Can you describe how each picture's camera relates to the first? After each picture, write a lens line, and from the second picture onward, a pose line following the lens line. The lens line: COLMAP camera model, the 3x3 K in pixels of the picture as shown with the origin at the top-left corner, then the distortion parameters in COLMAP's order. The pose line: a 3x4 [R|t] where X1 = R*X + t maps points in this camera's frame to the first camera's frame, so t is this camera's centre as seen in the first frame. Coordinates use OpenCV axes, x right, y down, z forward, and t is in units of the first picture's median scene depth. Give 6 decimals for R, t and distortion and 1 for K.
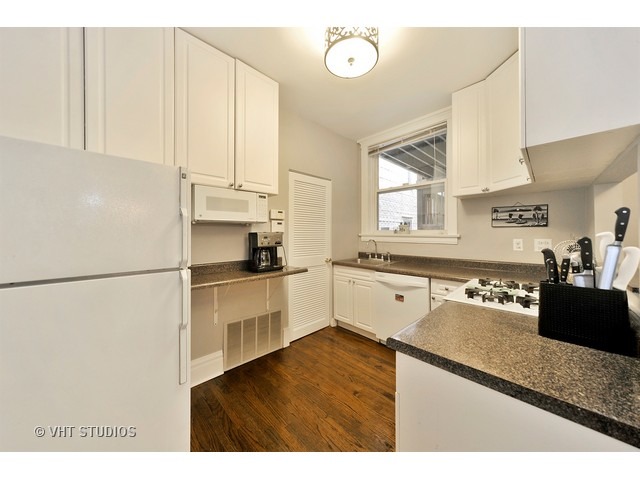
lens RADIAL K [[222.1, 0, 319.8], [0, 222.1, 234.4], [0, 0, 1]] dist [-0.000780, -0.000082]
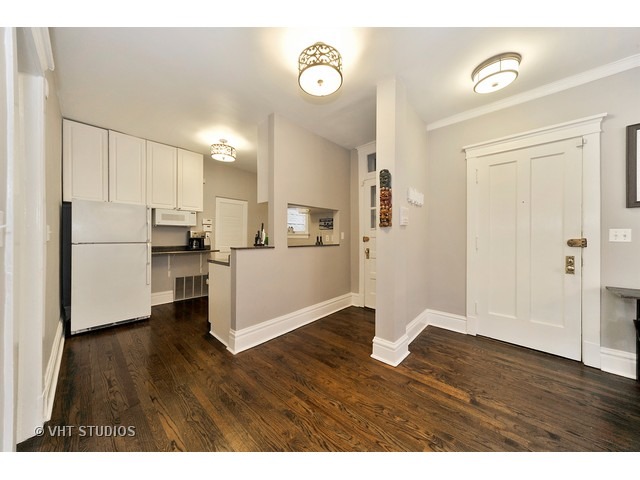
lens RADIAL K [[215.7, 0, 318.8], [0, 215.7, 236.3], [0, 0, 1]] dist [-0.000095, 0.000037]
pose [[0.998193, 0.005382, 0.059848, 0.728440], [-0.005023, 0.999968, -0.006146, 0.044624], [-0.059880, 0.005834, 0.998189, -0.976984]]
